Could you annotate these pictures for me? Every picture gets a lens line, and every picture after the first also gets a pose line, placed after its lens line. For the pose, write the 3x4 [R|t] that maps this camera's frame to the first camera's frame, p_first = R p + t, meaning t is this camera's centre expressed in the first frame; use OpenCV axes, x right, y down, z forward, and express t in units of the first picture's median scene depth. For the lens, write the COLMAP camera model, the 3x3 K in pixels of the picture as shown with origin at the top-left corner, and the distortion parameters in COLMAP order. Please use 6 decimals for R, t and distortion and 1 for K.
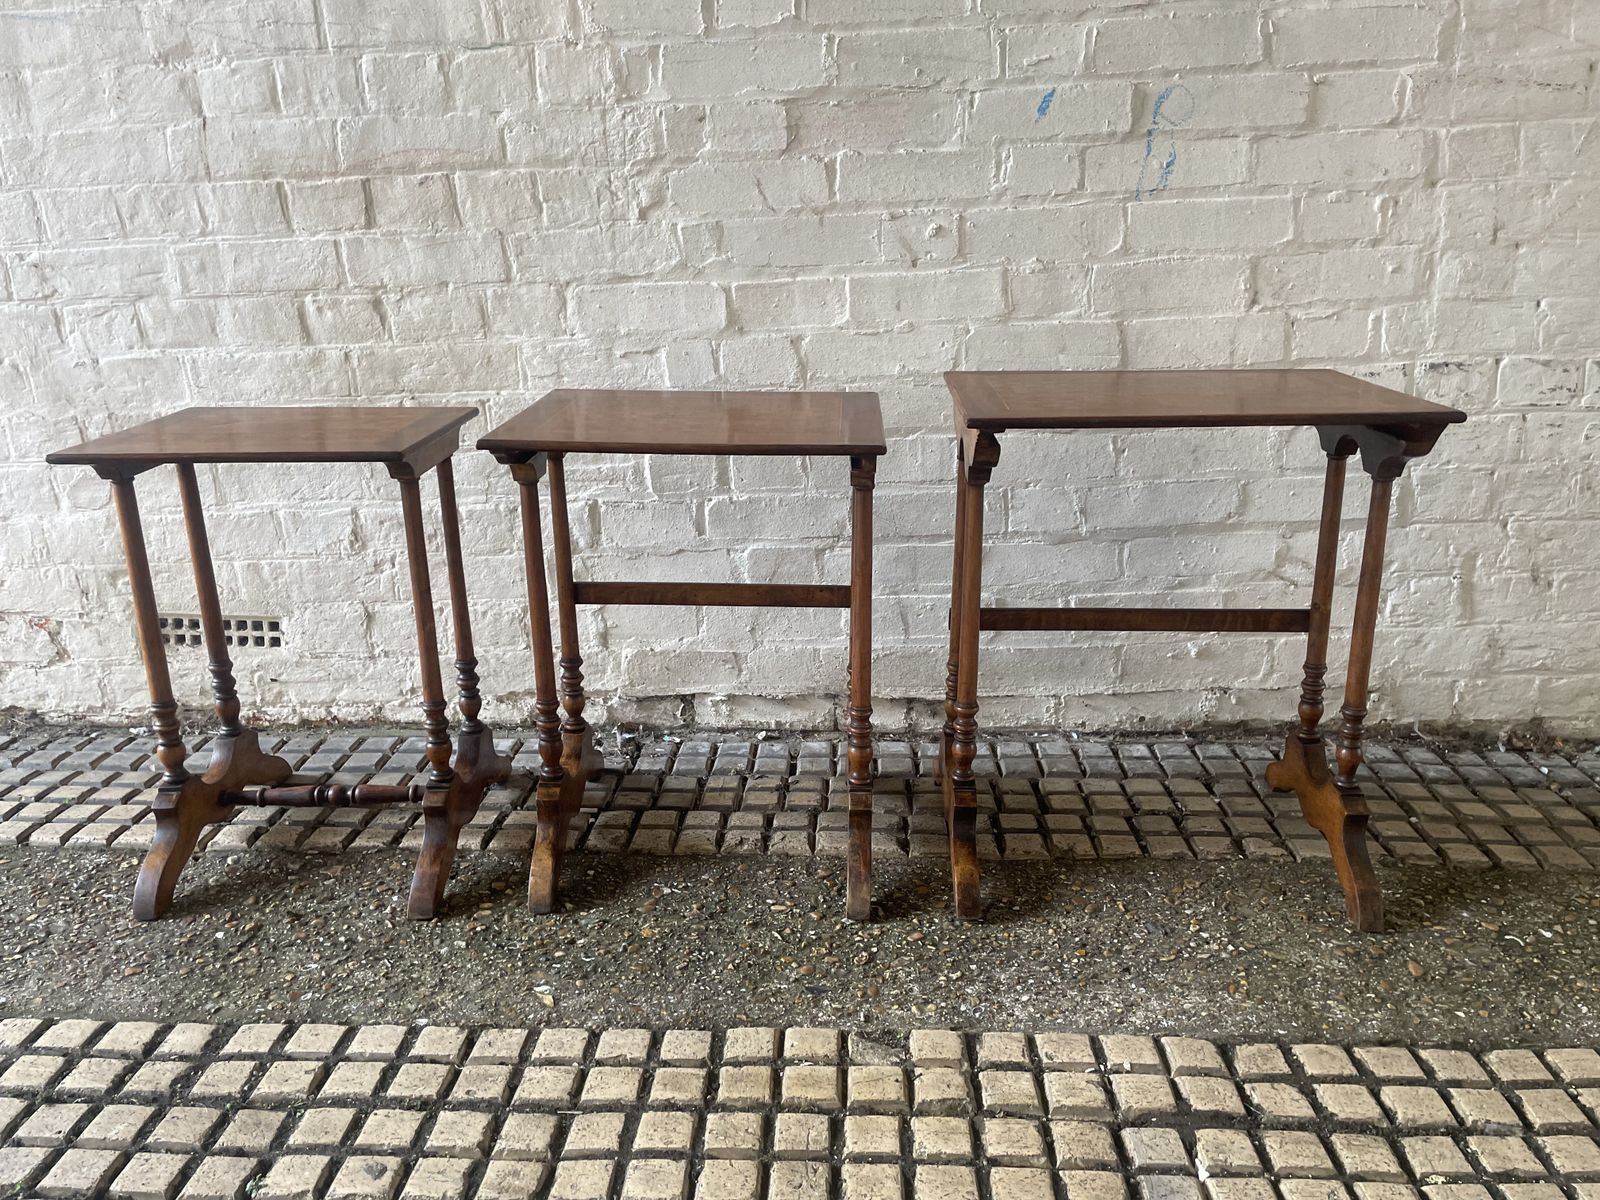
lens RADIAL K [[1212.2, 0, 806.6], [0, 1212.2, 604.6], [0, 0, 1]] dist [0.091643, -0.124158]
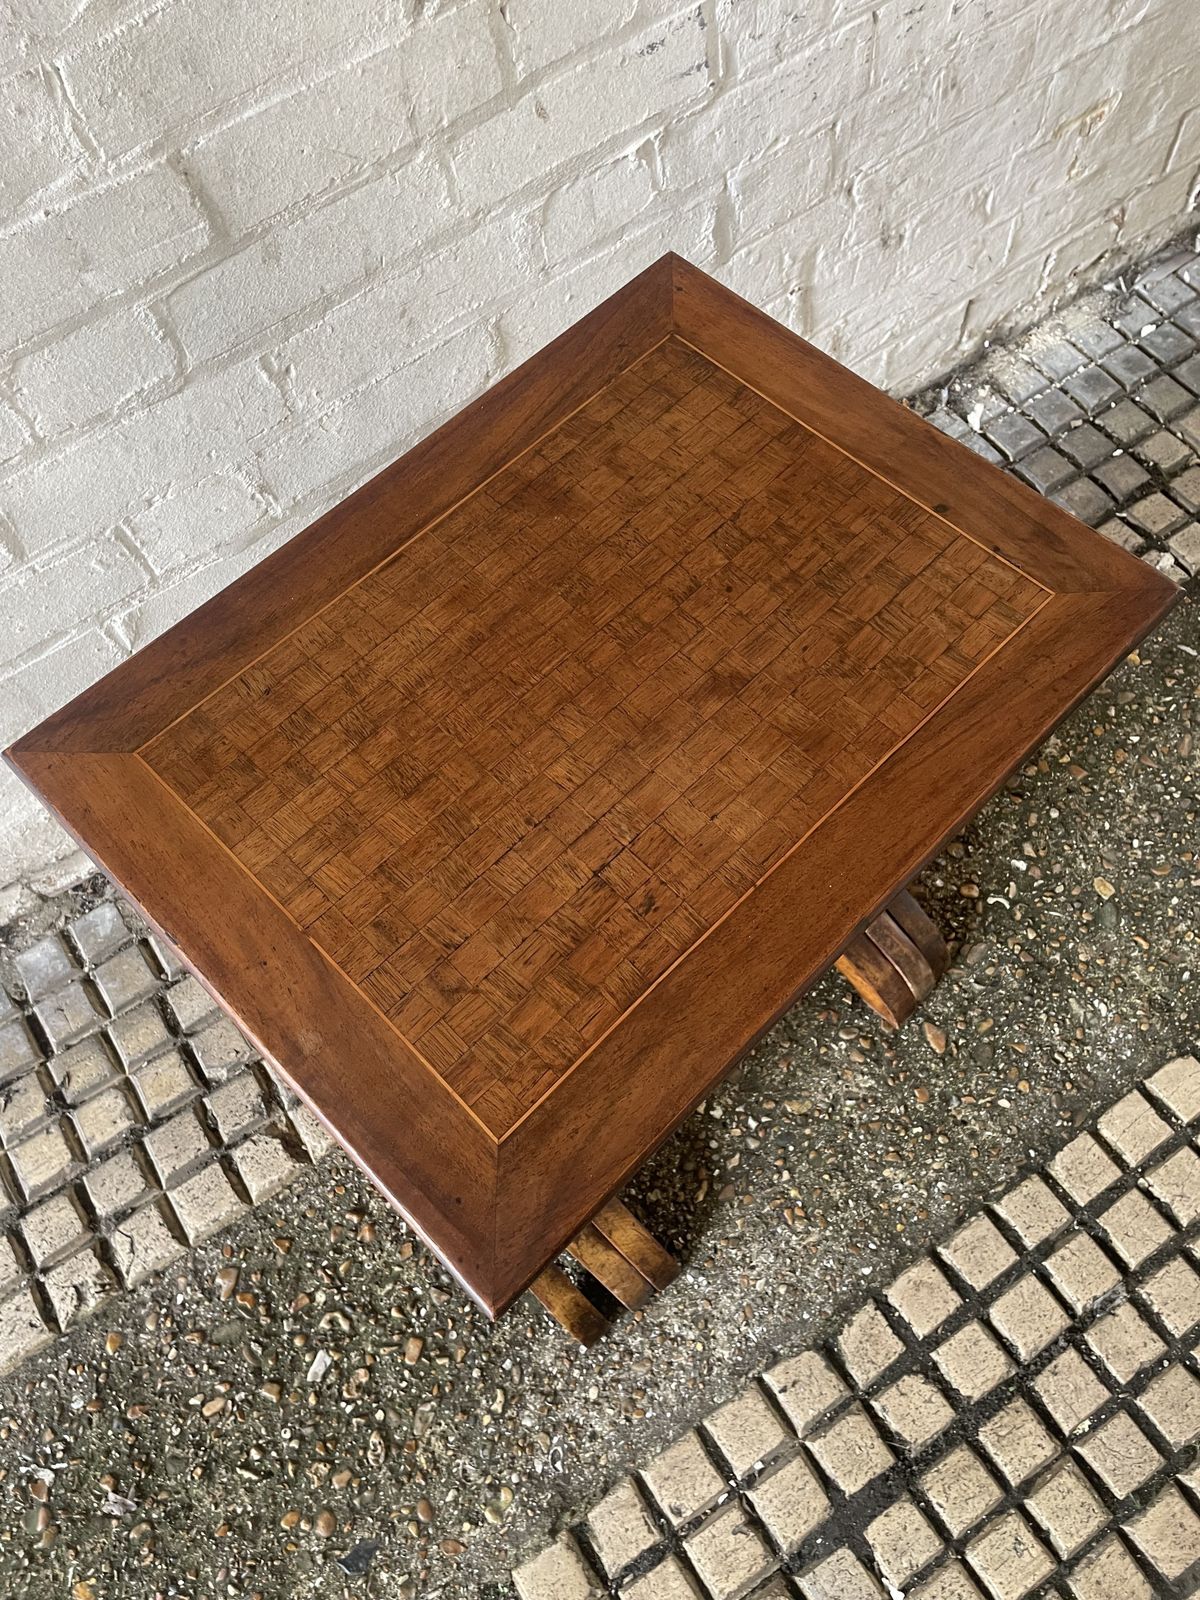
lens RADIAL K [[1212.2, 0, 600.8], [0, 1212.2, 799.6], [0, 0, 1]] dist [0.091643, -0.124158]
pose [[0.807020, -0.545003, 0.227357, 0.155810], [0.222724, 0.637489, 0.737565, -0.375133], [-0.546912, -0.544592, 0.635851, 0.518959]]
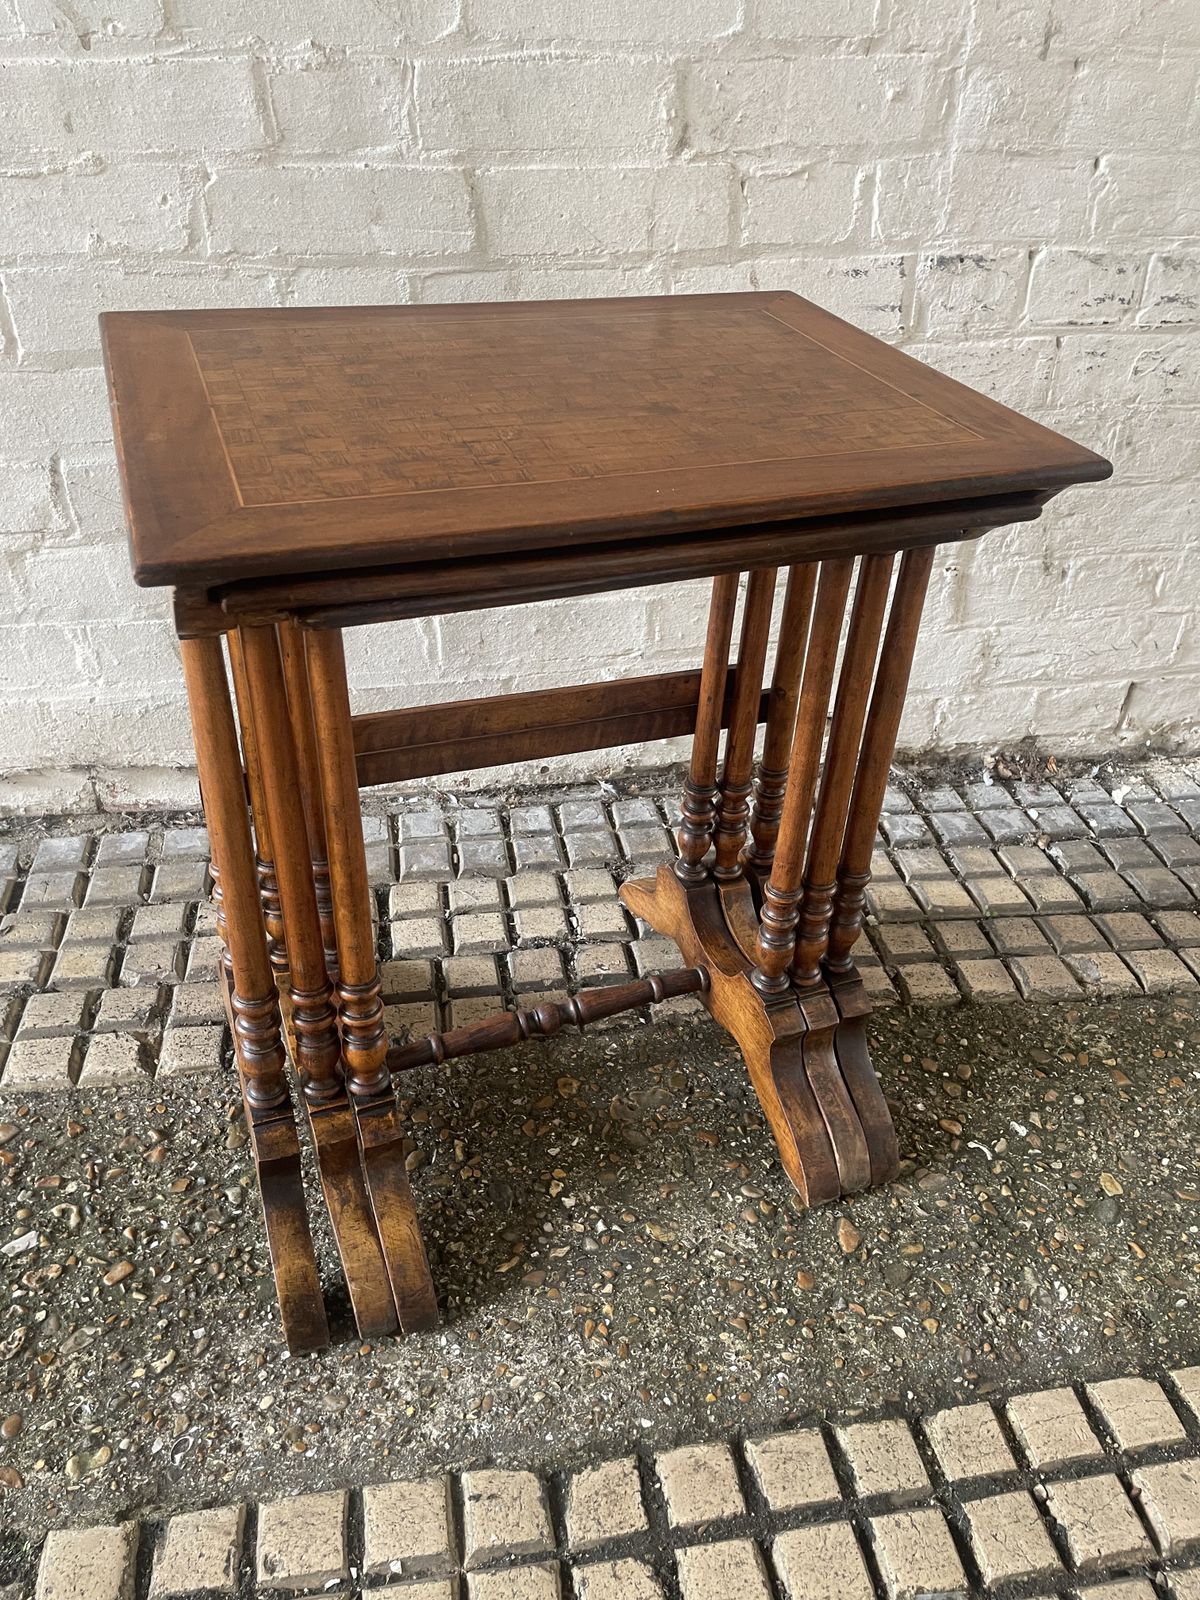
lens RADIAL K [[1212.2, 0, 608.2], [0, 1212.2, 786.7], [0, 0, 1]] dist [0.091643, -0.124158]
pose [[0.976553, -0.071287, 0.203129, 0.180506], [0.007667, 0.954499, 0.298117, -0.123563], [-0.215138, -0.289569, 0.932666, 0.343666]]
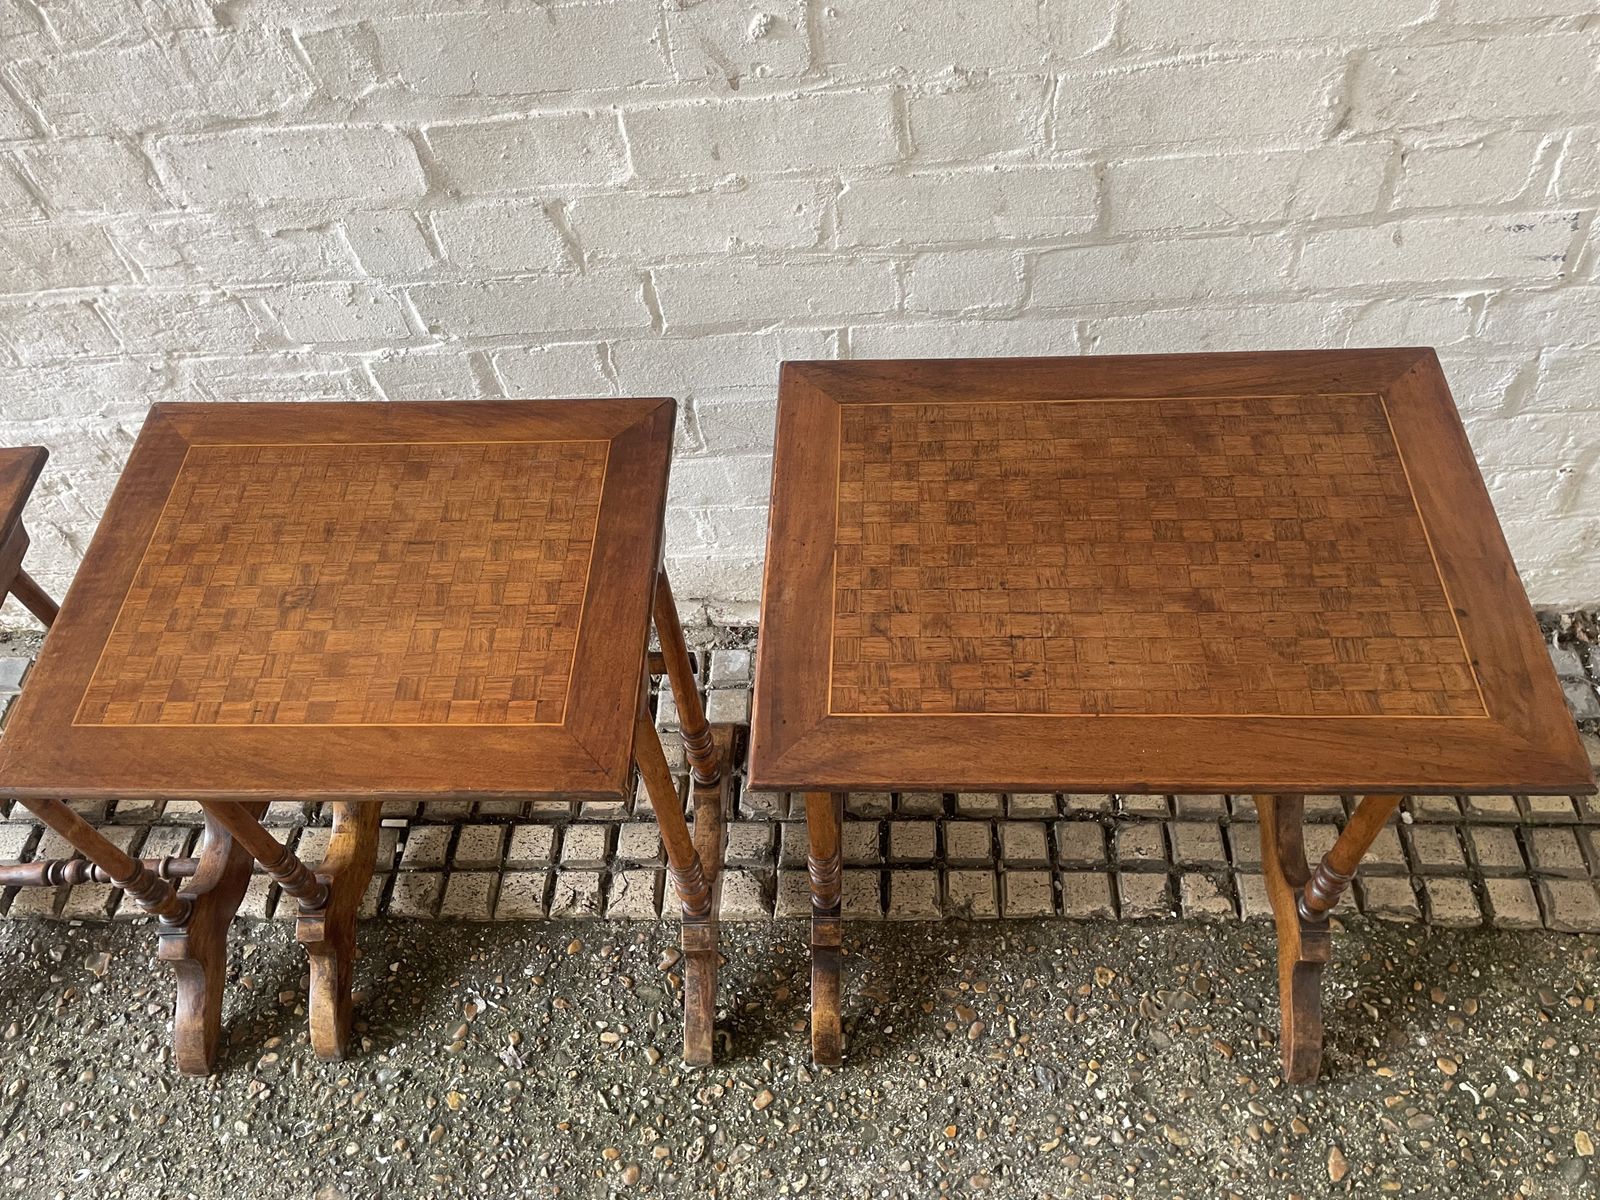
lens RADIAL K [[1212.2, 0, 807.3], [0, 1212.2, 610.6], [0, 0, 1]] dist [0.091643, -0.124158]
pose [[0.998432, -0.034794, -0.043842, 0.137077], [0.054014, 0.804268, 0.591808, -0.413304], [0.014669, -0.593248, 0.804886, 0.410373]]
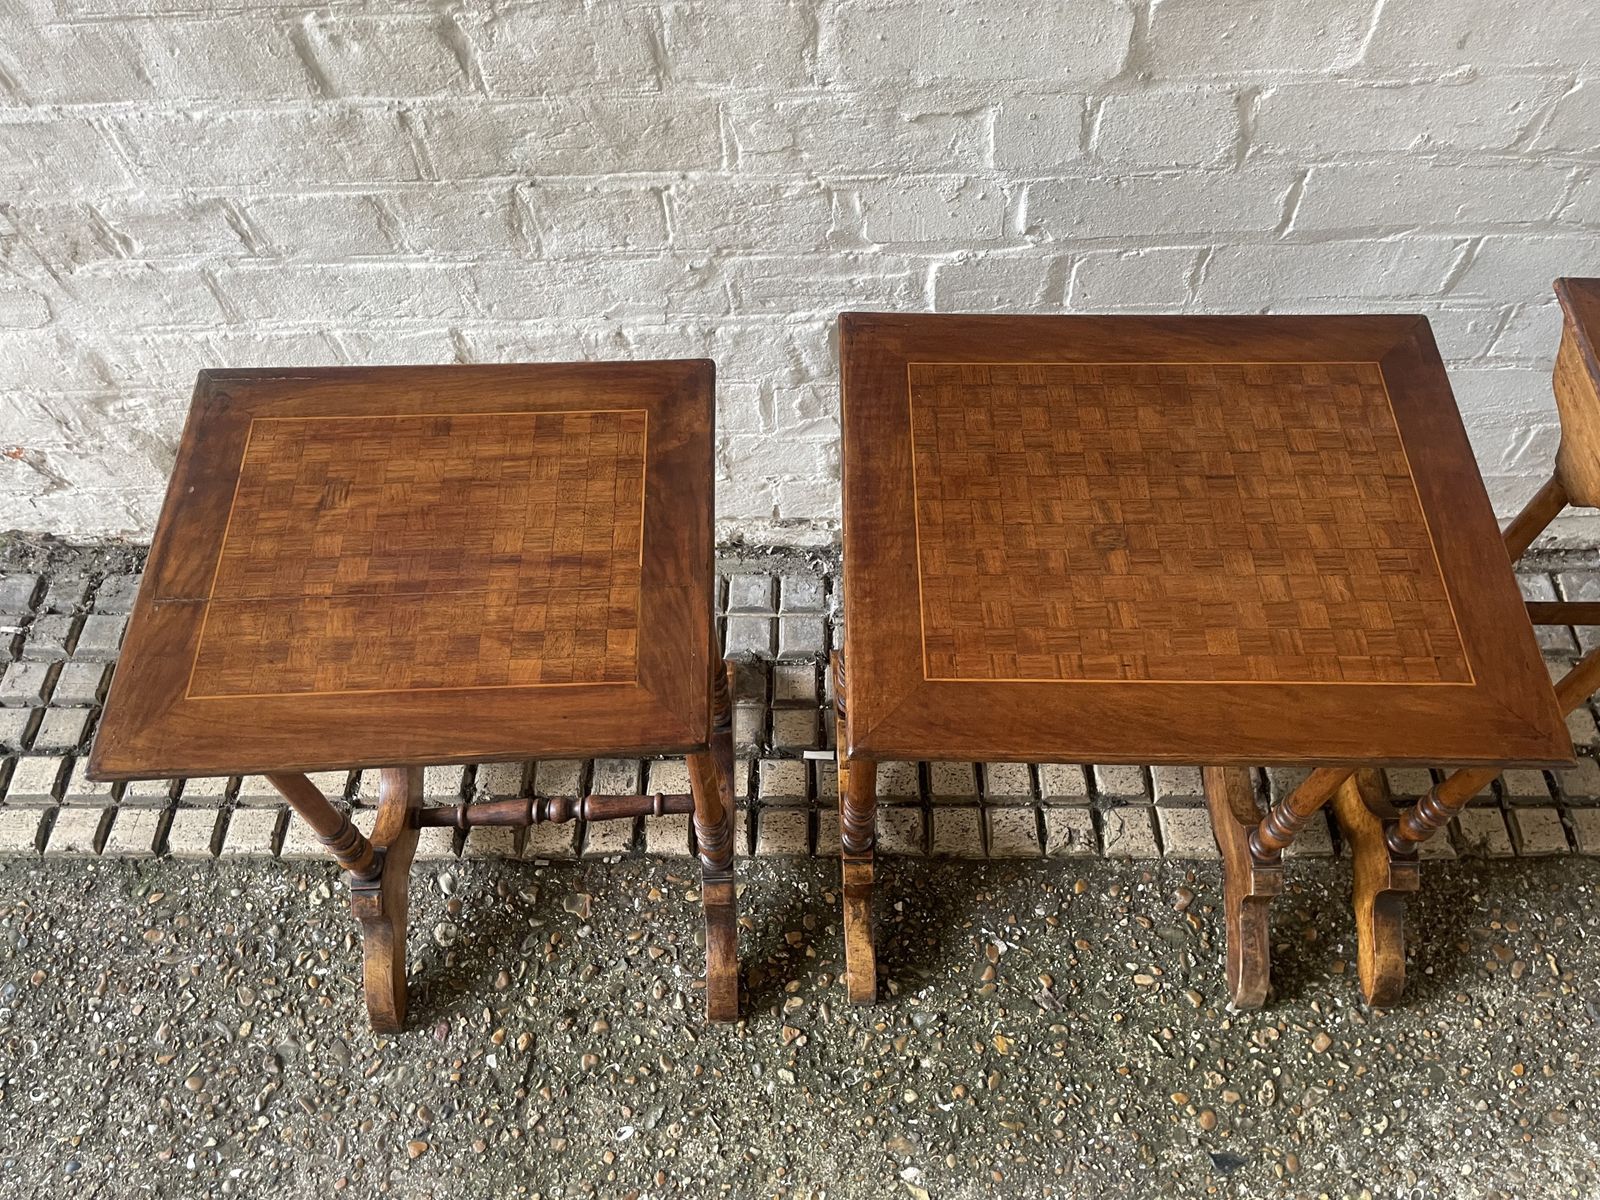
lens RADIAL K [[1212.2, 0, 808.2], [0, 1212.2, 609.9], [0, 0, 1]] dist [0.091643, -0.124158]
pose [[0.999303, -0.024976, 0.027744, -0.224823], [0.000441, 0.751052, 0.660243, -0.411381], [-0.037328, -0.659771, 0.750539, 0.461174]]
